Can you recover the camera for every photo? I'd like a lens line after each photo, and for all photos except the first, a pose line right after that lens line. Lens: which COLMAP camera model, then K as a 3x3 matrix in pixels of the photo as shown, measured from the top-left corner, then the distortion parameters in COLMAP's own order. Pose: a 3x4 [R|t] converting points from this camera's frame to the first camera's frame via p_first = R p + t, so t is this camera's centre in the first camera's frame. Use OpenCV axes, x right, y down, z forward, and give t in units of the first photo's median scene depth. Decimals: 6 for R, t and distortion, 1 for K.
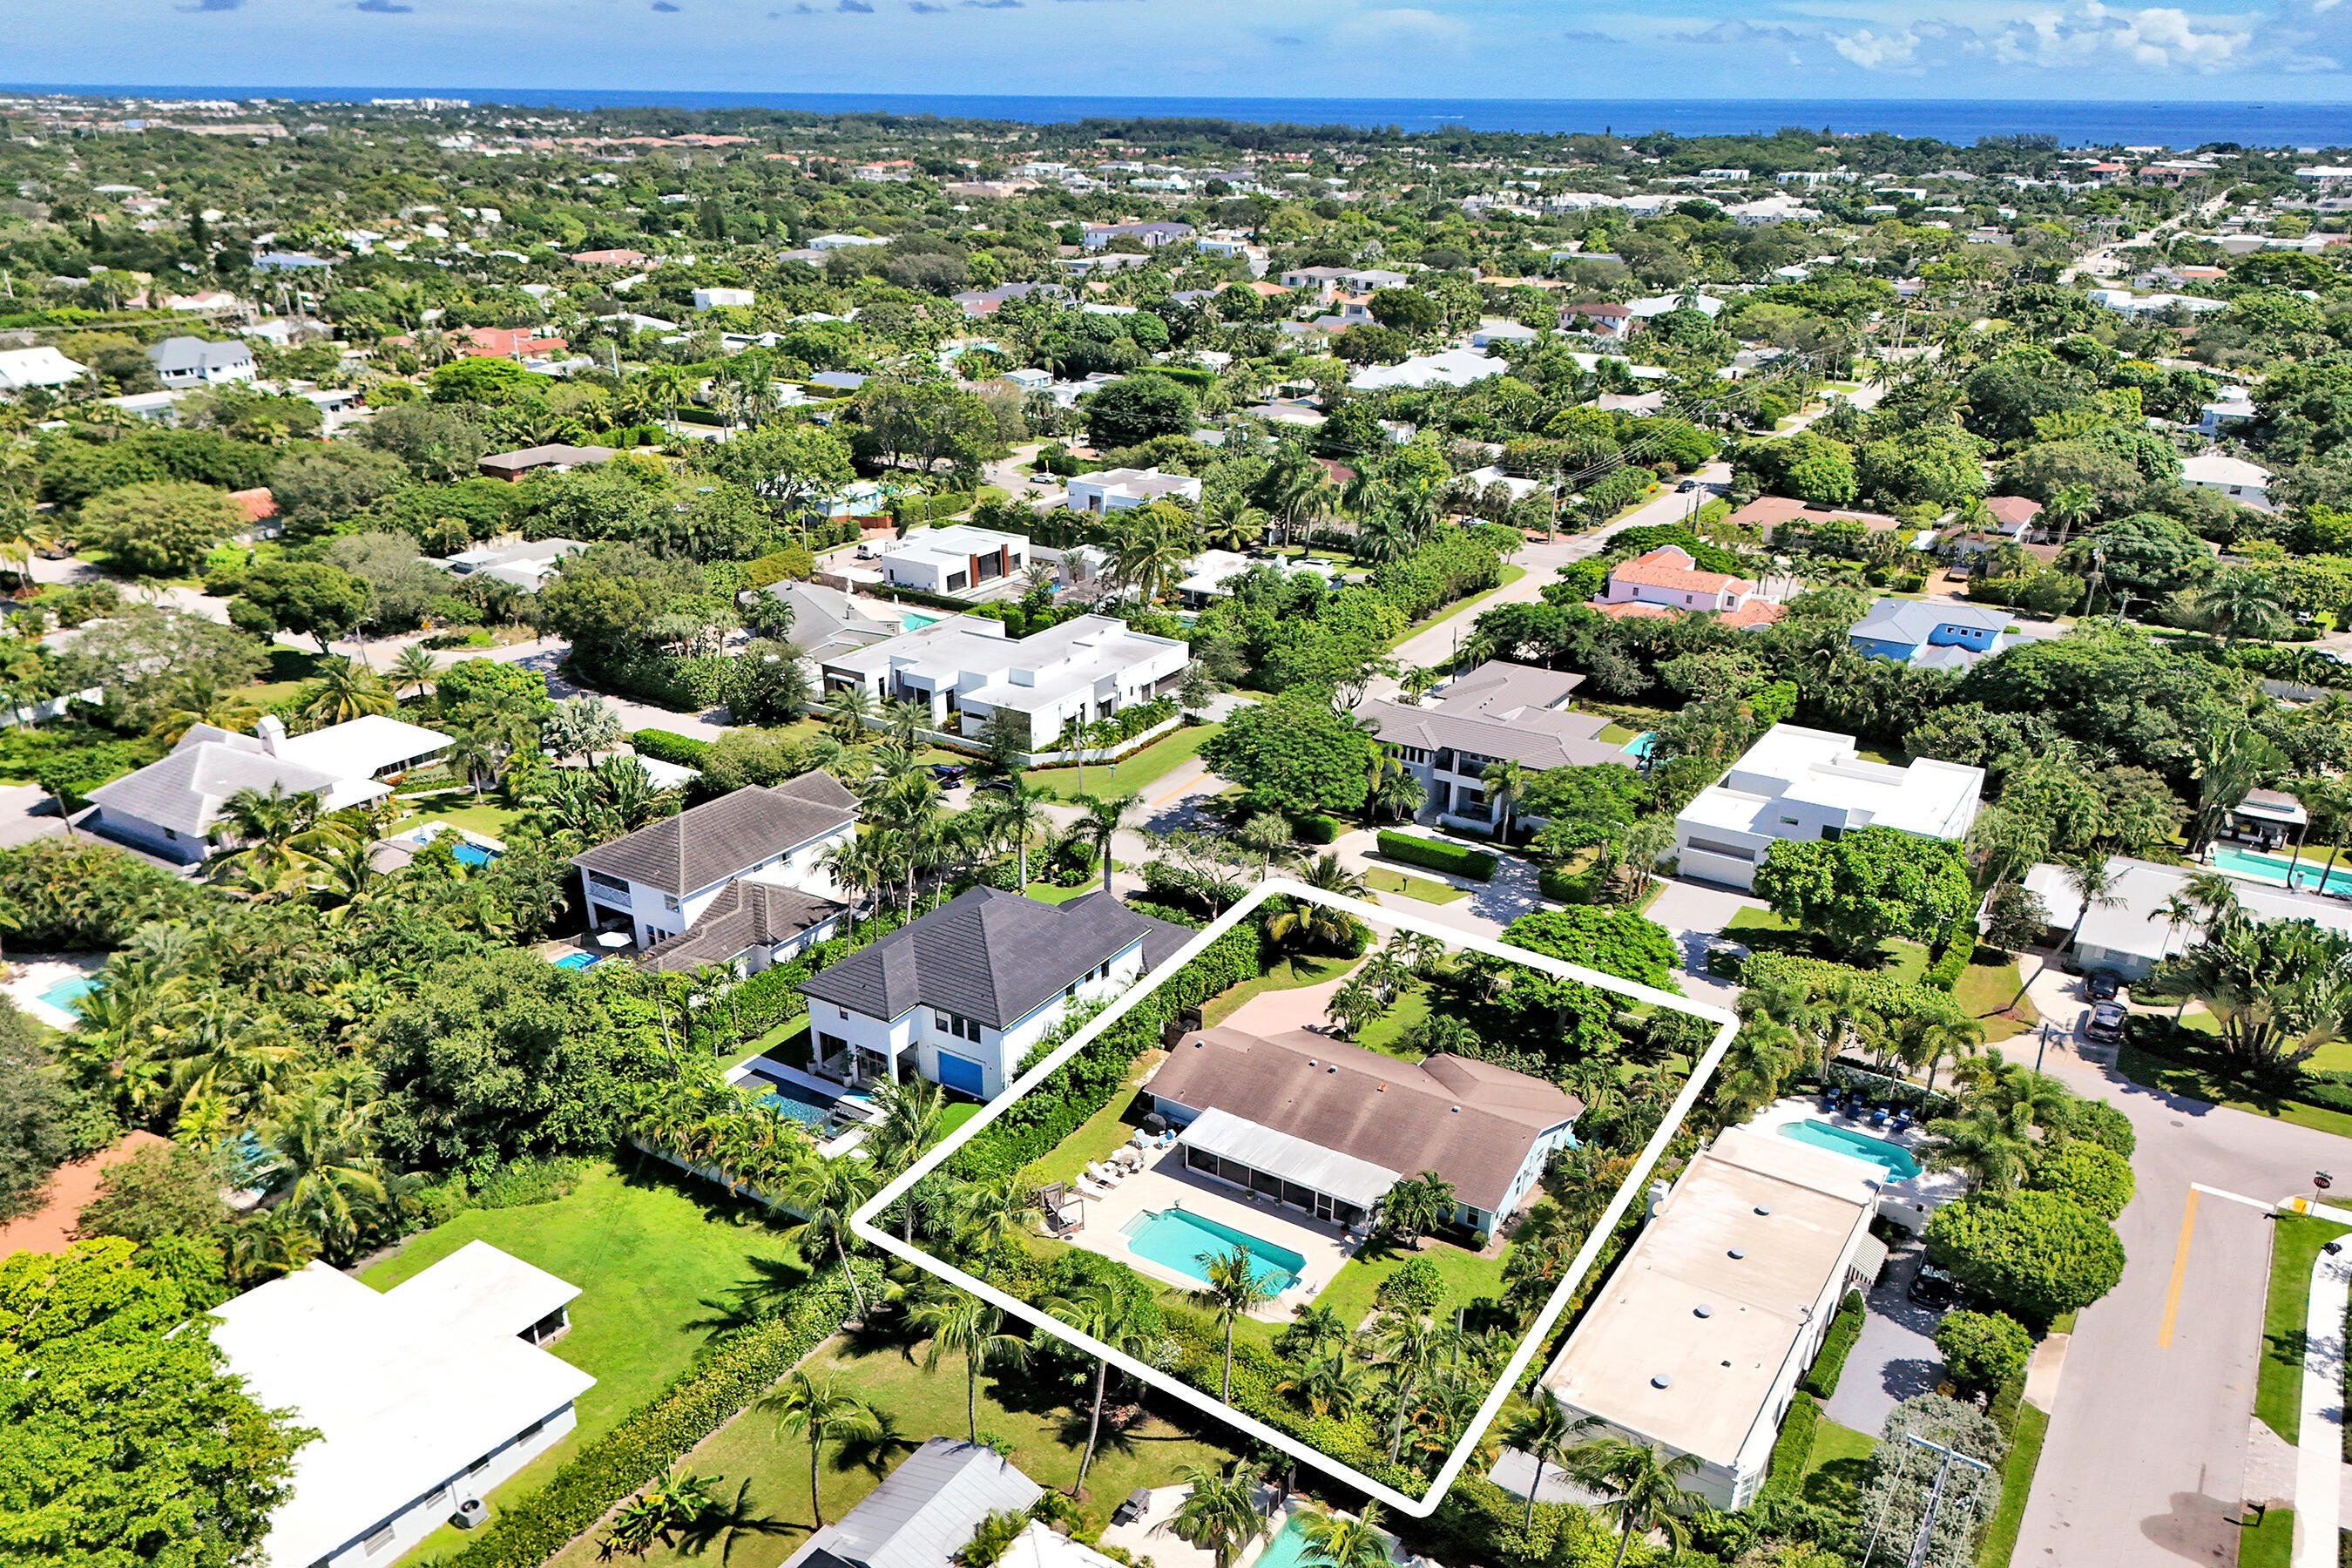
lens RADIAL K [[1748.3, 0, 1186.7], [0, 1748.3, 793.0], [0, 0, 1]] dist [0.067872, -0.088772]
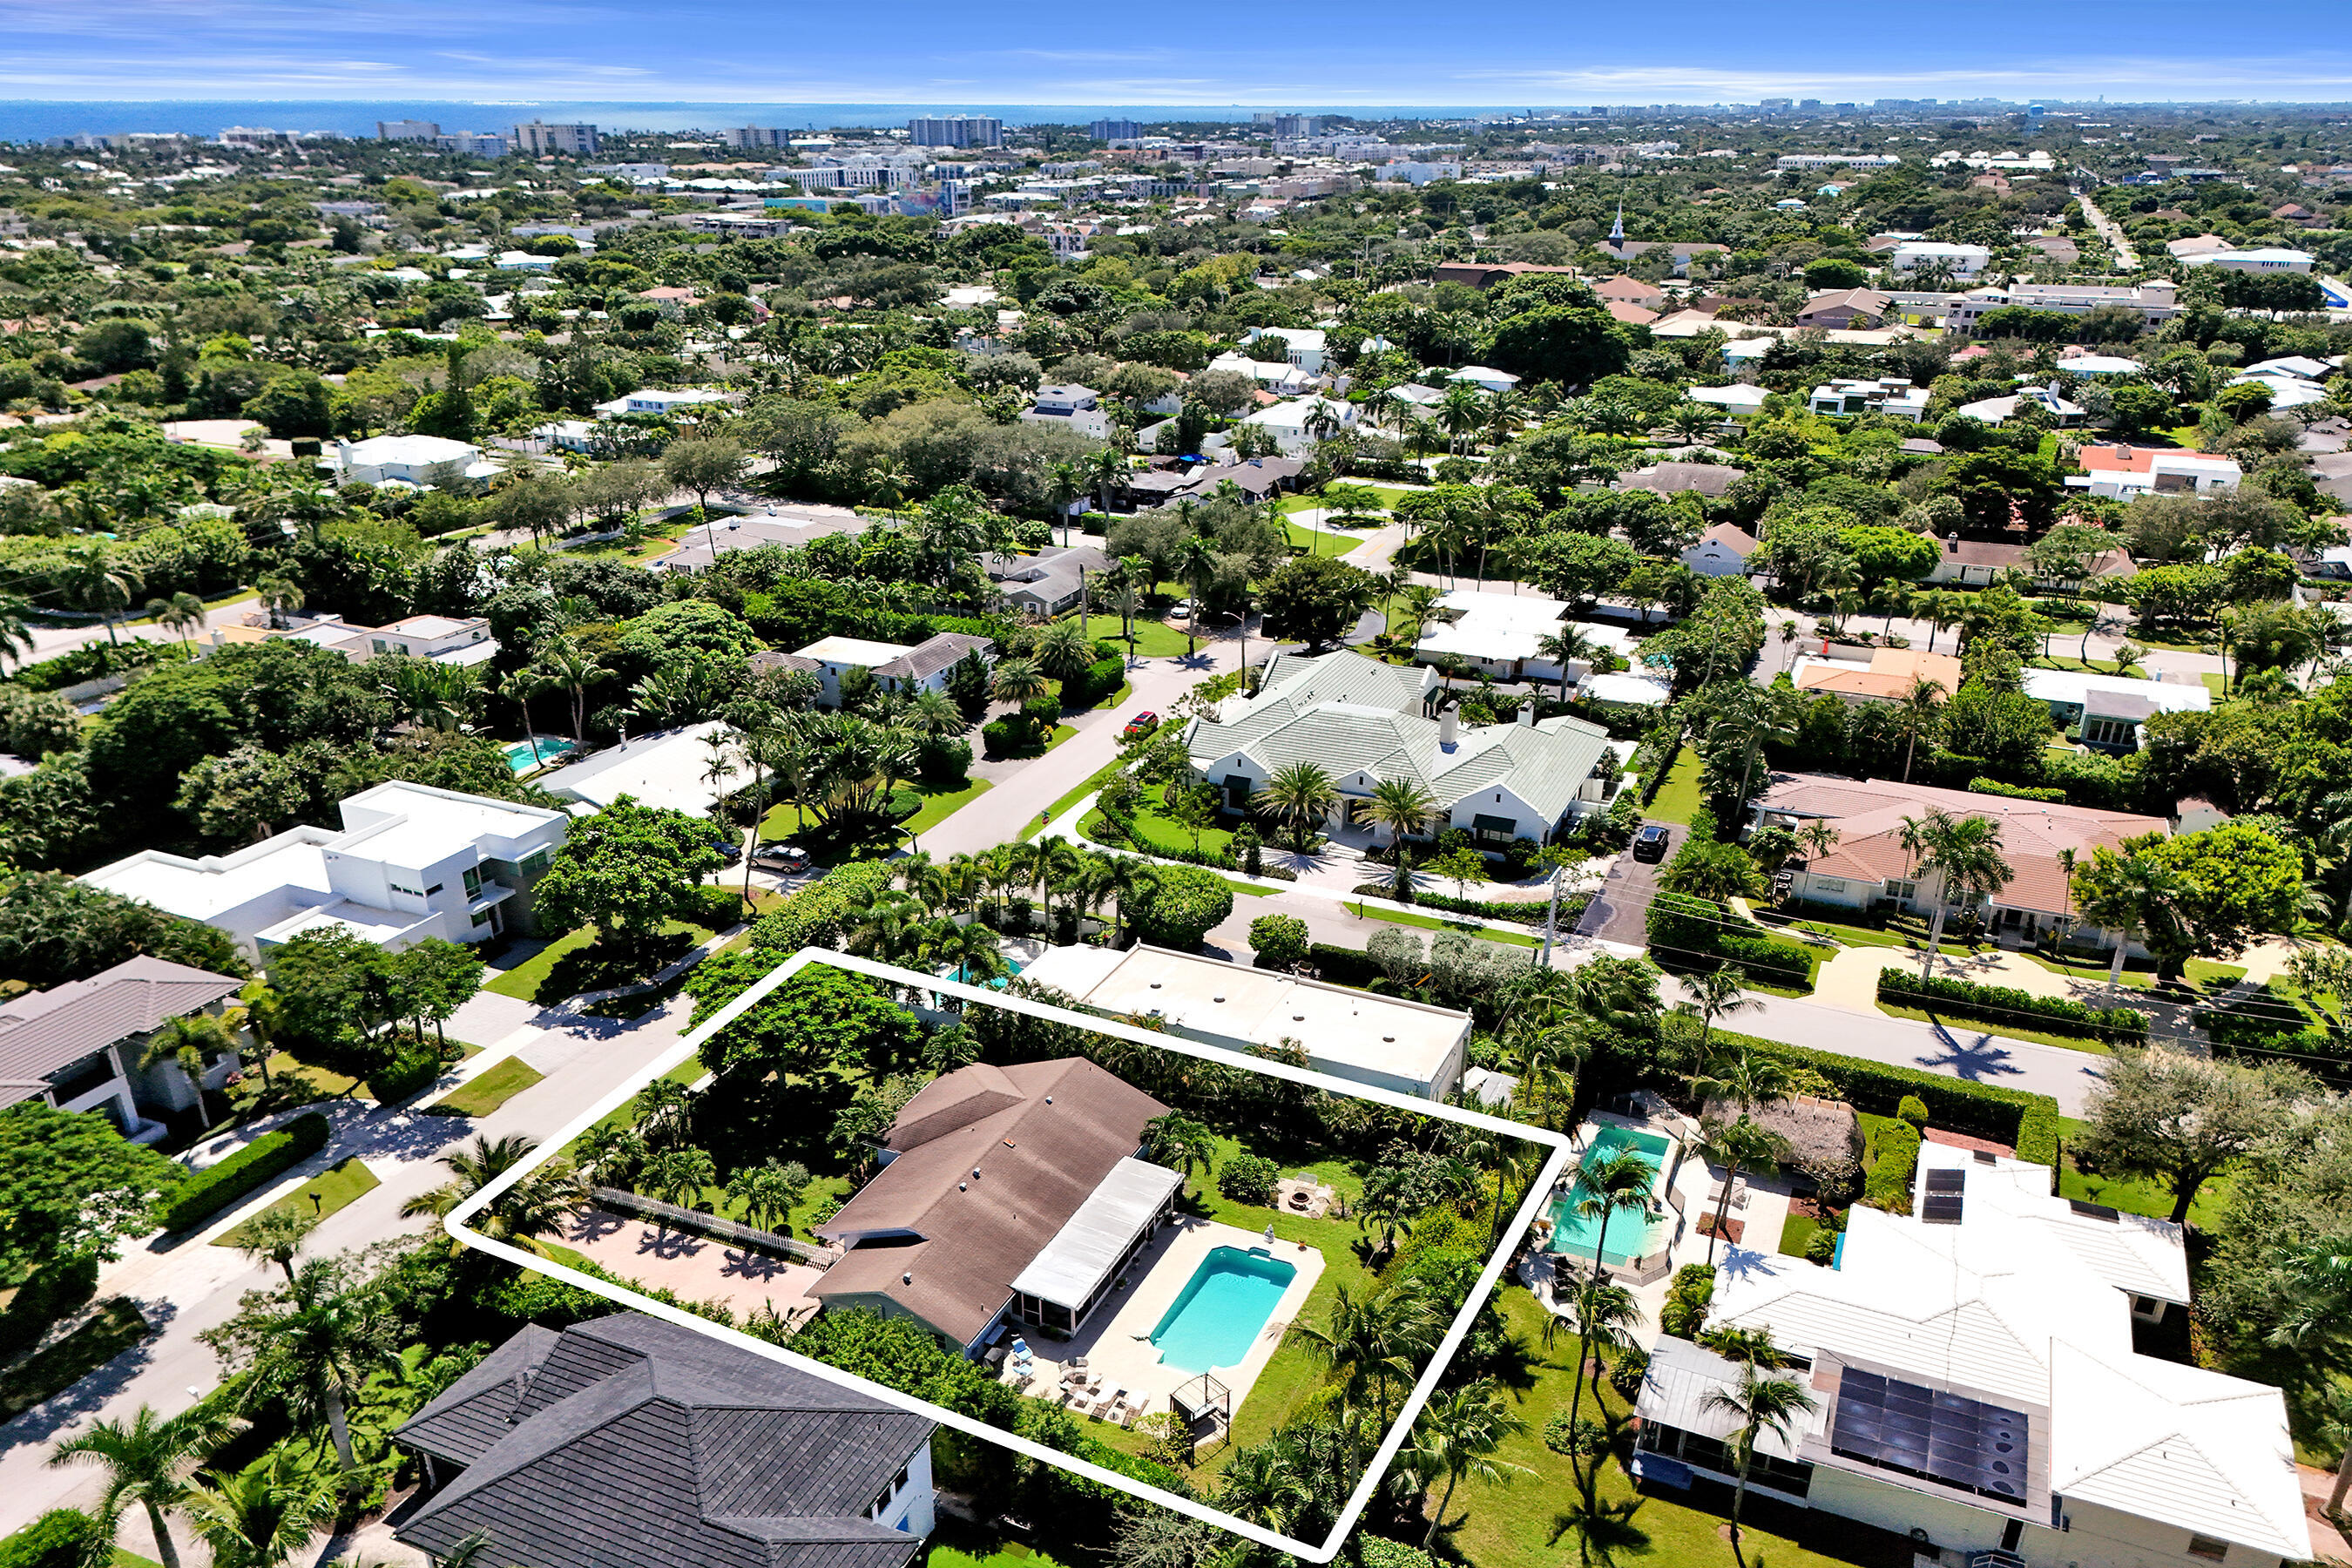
lens RADIAL K [[1748.3, 0, 1186.7], [0, 1748.3, 793.0], [0, 0, 1]] dist [0.067872, -0.088772]
pose [[-0.145652, -0.365737, 0.919251, -0.426218], [0.358076, 0.846677, 0.393599, -0.198796], [-0.922262, 0.386490, 0.007641, 0.517439]]
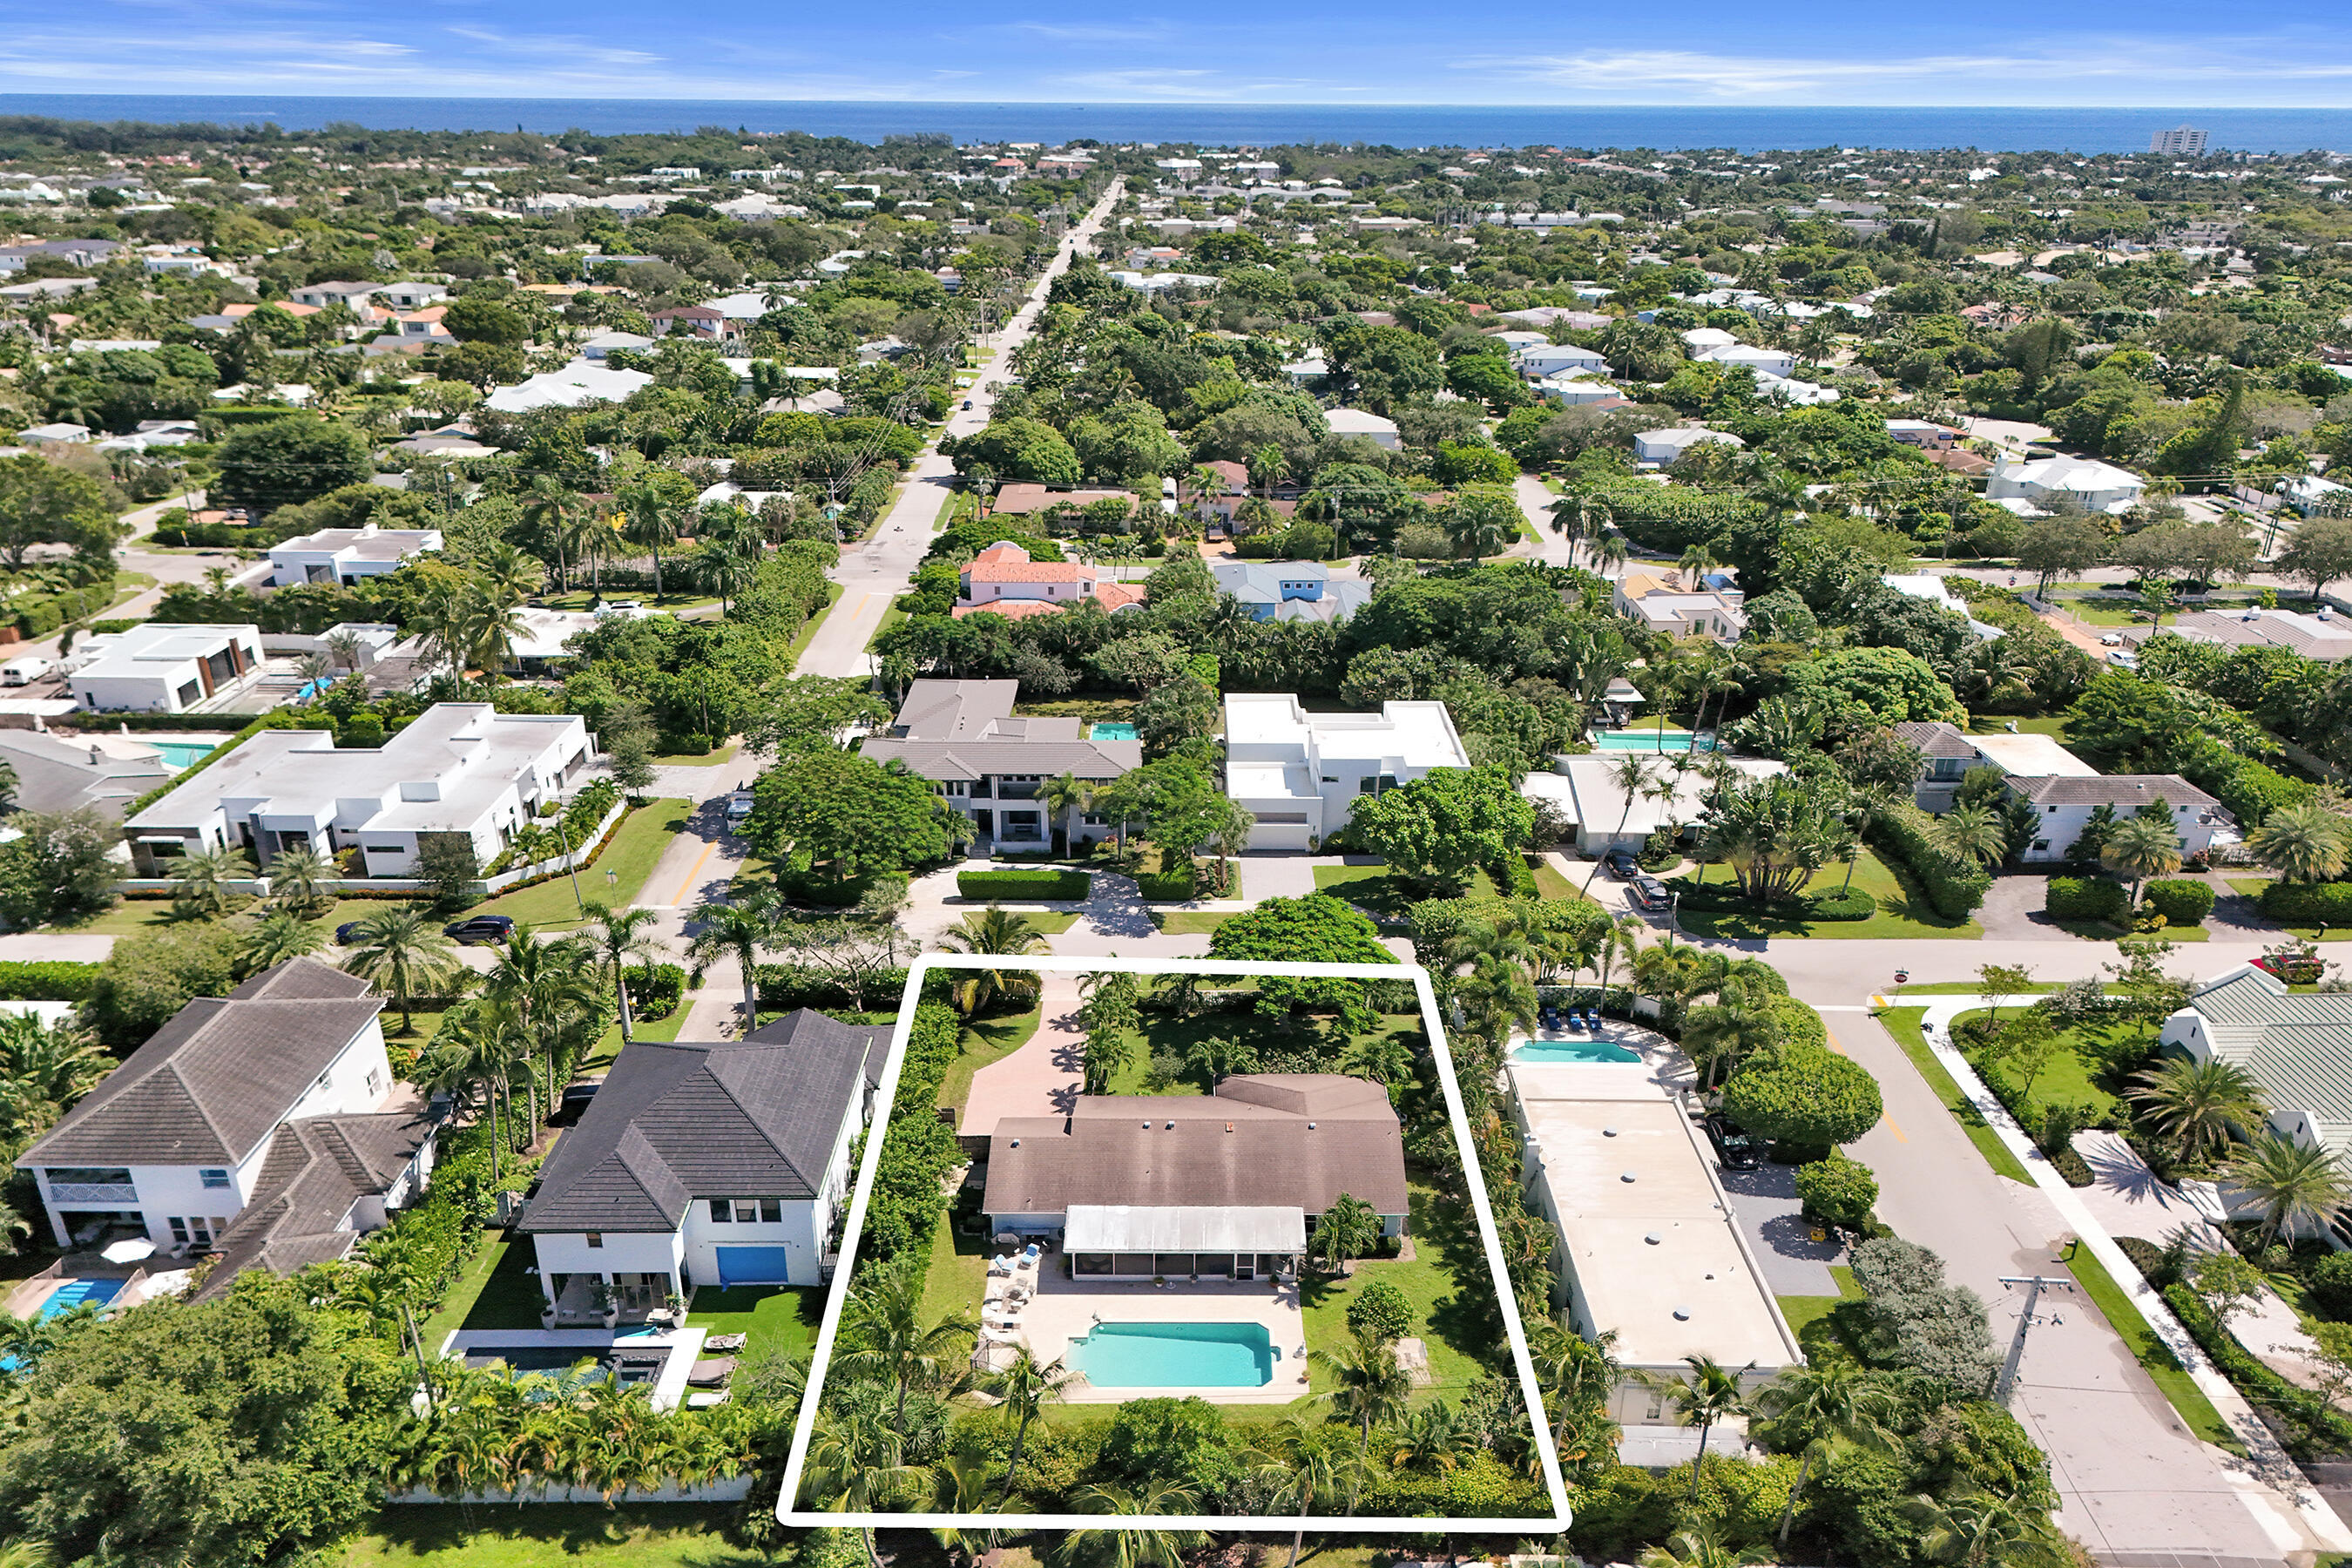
lens RADIAL K [[1748.3, 0, 1186.7], [0, 1748.3, 793.0], [0, 0, 1]] dist [0.067872, -0.088772]
pose [[0.842100, -0.197047, 0.502035, -0.218591], [0.196636, 0.978966, 0.054408, -0.041922], [-0.502196, 0.052902, 0.863134, 0.108999]]
